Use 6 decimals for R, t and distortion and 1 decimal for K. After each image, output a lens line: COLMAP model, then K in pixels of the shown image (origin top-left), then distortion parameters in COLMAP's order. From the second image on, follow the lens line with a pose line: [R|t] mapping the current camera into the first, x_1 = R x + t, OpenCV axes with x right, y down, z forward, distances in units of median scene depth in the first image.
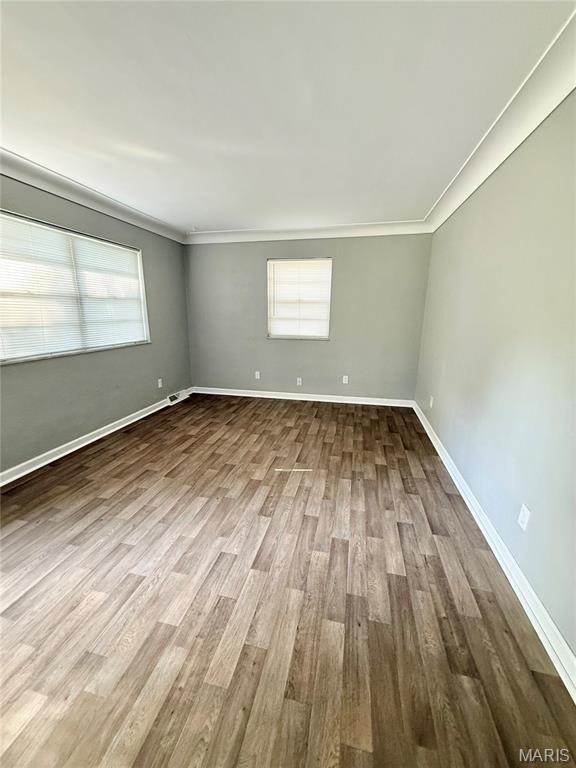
lens RADIAL K [[303.9, 0, 288.0], [0, 303.9, 384.0], [0, 0, 1]] dist [0.000842, 0.000063]
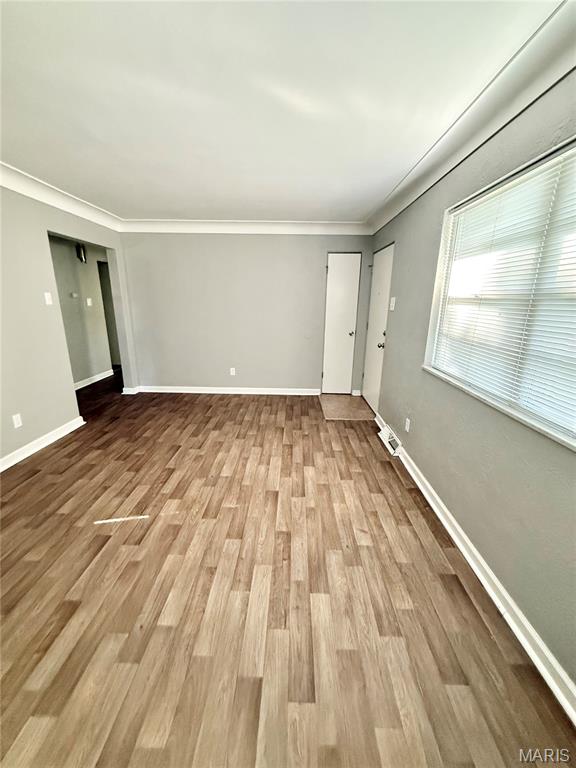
lens RADIAL K [[303.9, 0, 288.0], [0, 303.9, 384.0], [0, 0, 1]] dist [0.000842, 0.000063]
pose [[-0.979607, 0.027223, -0.199072, -0.240148], [-0.072833, 0.875283, 0.478095, -0.403492], [0.187259, 0.482844, -0.855451, 1.525331]]
